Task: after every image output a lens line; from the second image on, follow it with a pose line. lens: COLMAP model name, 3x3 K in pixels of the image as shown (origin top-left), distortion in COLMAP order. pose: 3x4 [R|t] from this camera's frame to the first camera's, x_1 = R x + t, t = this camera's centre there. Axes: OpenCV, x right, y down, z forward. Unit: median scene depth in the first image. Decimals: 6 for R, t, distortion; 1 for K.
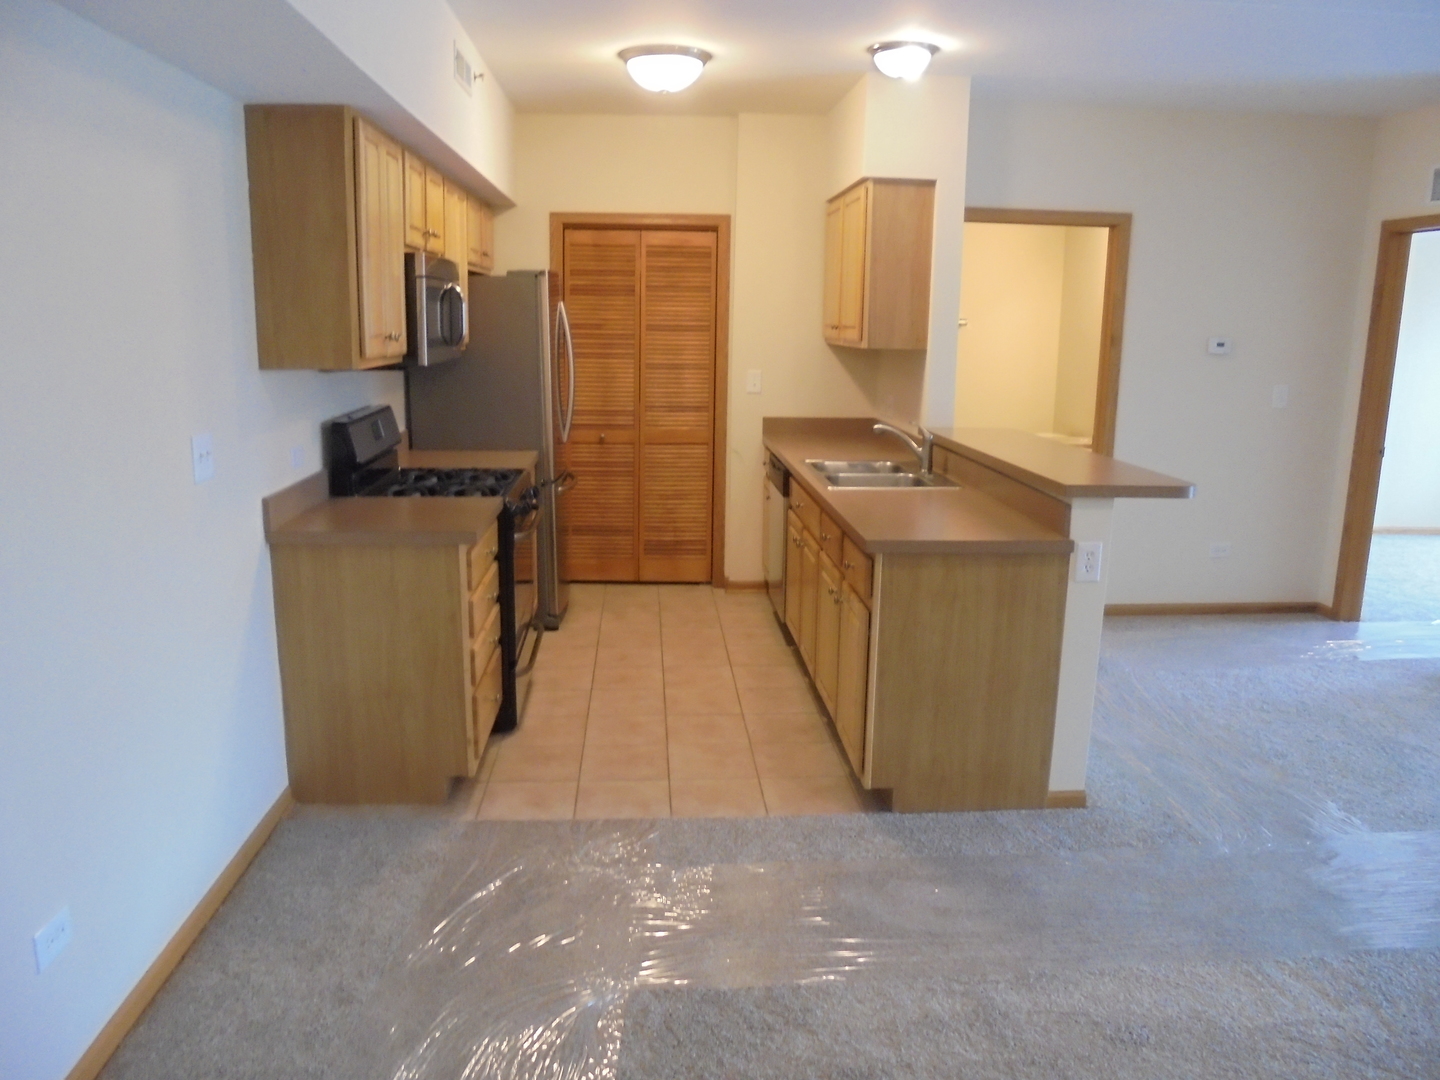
lens RADIAL K [[1084.3, 0, 721.4], [0, 1084.3, 543.7], [0, 0, 1]] dist [-0.128030, 0.102272]
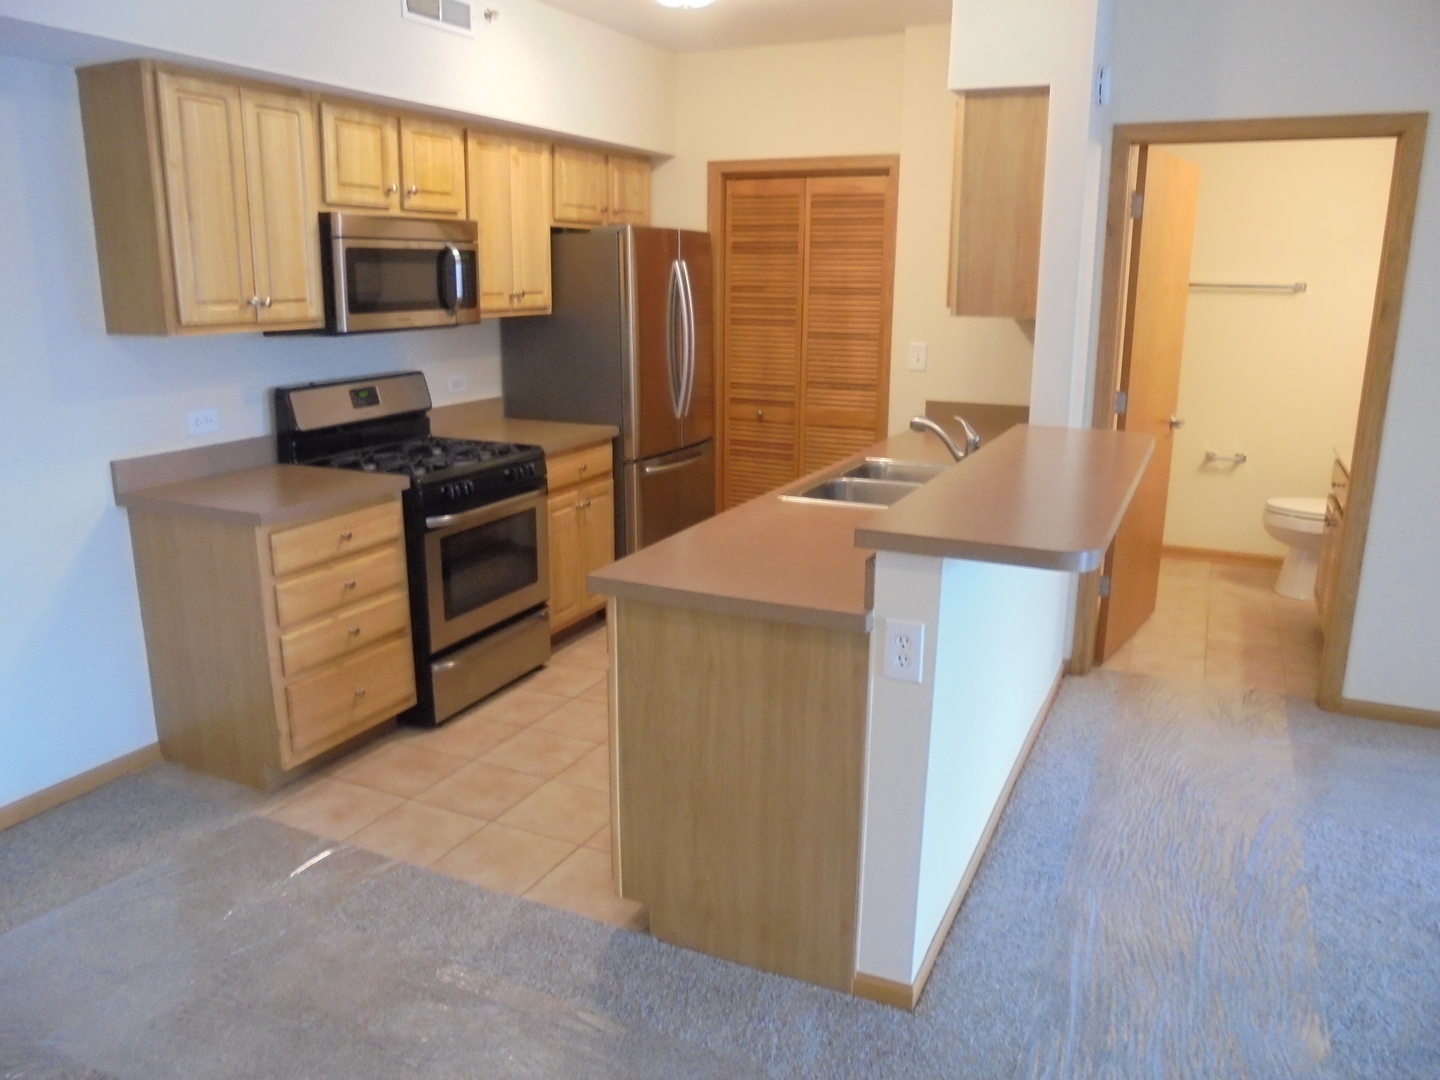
lens RADIAL K [[1084.3, 0, 721.4], [0, 1084.3, 543.7], [0, 0, 1]] dist [-0.128030, 0.102272]
pose [[0.873608, 0.108868, -0.474296, 0.371392], [-0.093996, 0.994050, 0.055039, -0.048948], [0.477466, -0.003501, 0.878644, 0.257348]]
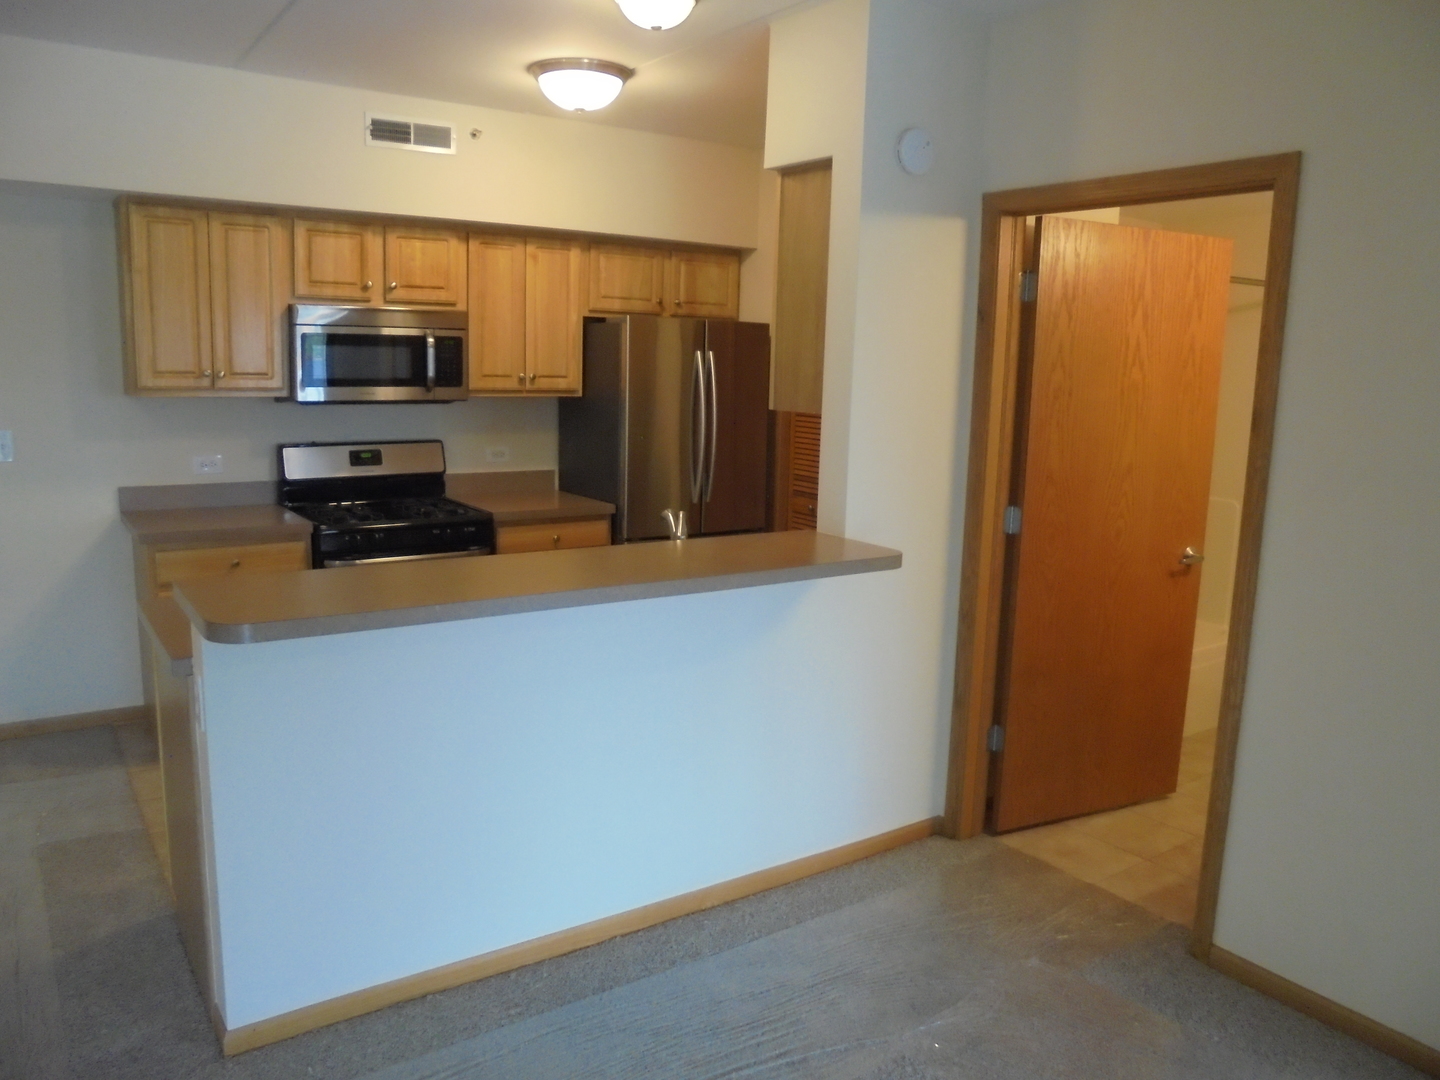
lens RADIAL K [[1084.3, 0, 721.4], [0, 1084.3, 543.7], [0, 0, 1]] dist [-0.128030, 0.102272]
pose [[0.513334, 0.143753, -0.846063, 0.736270], [-0.197074, 0.979270, 0.046814, -0.123195], [0.835254, 0.142705, 0.531023, 0.614606]]
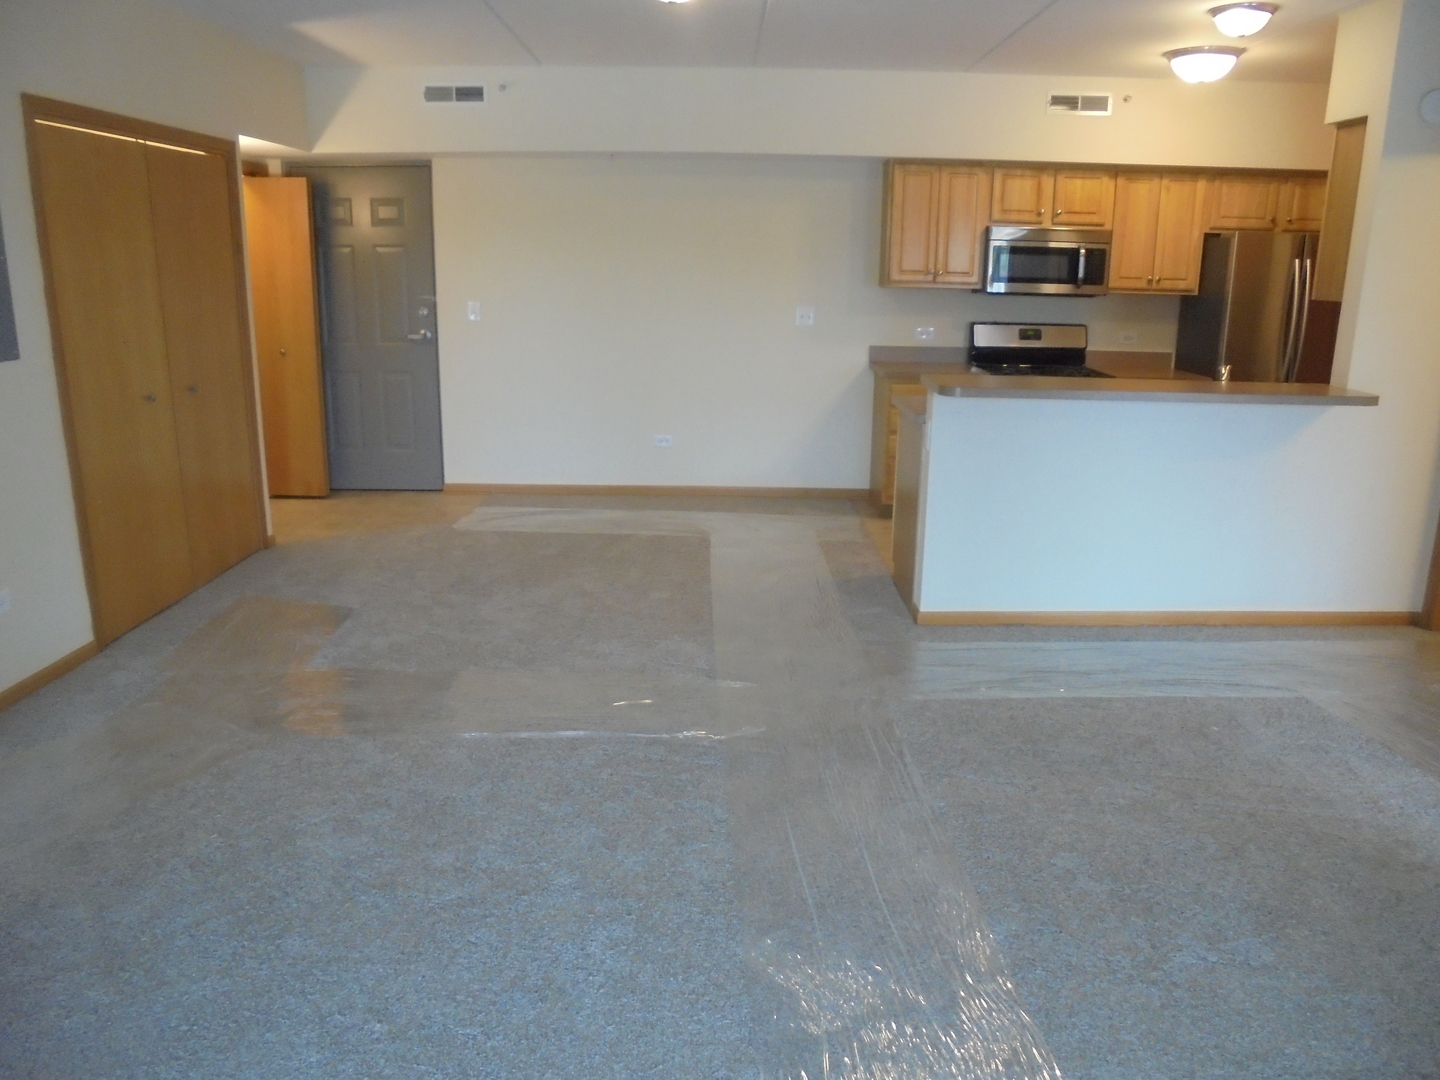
lens RADIAL K [[1085.8, 0, 722.4], [0, 1085.8, 538.8], [0, 0, 1]] dist [-0.133369, 0.116290]
pose [[-0.066581, 0.236066, -0.969453, 1.167841], [-0.217336, 0.944849, 0.245001, -0.093374], [0.973823, 0.227010, -0.011604, 0.538351]]
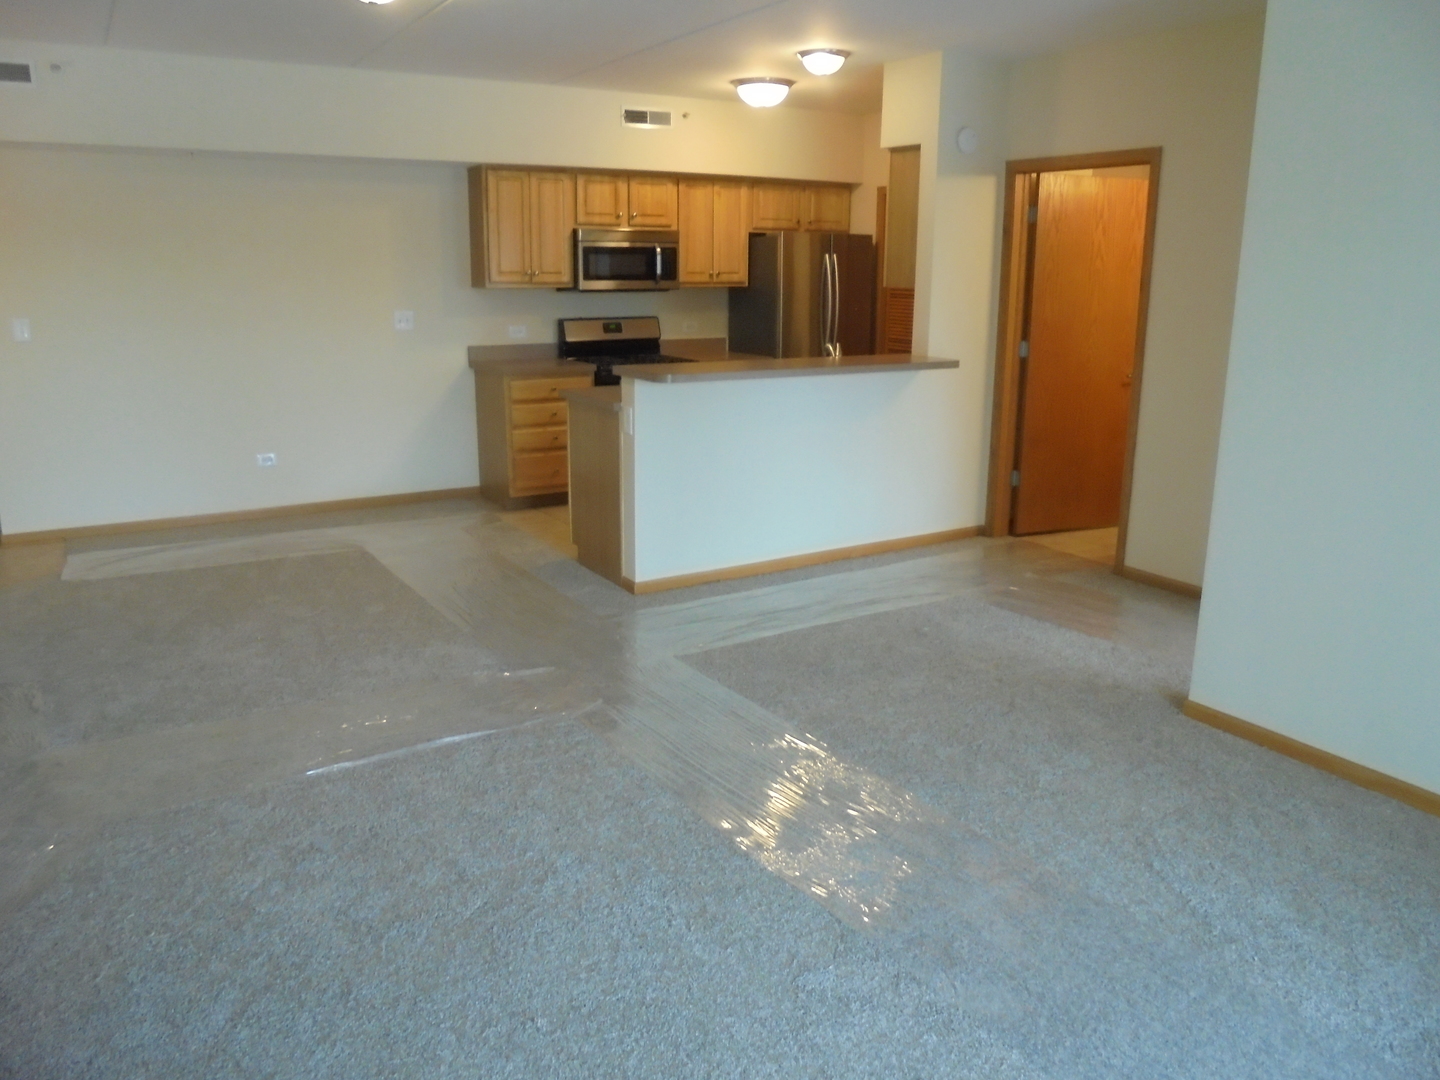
lens RADIAL K [[1084.3, 0, 721.4], [0, 1084.3, 543.7], [0, 0, 1]] dist [-0.128030, 0.102272]
pose [[0.462138, 0.212096, -0.861071, 1.177848], [-0.183159, 0.972871, 0.141333, -0.036069], [0.867687, 0.092398, 0.488448, 0.268366]]
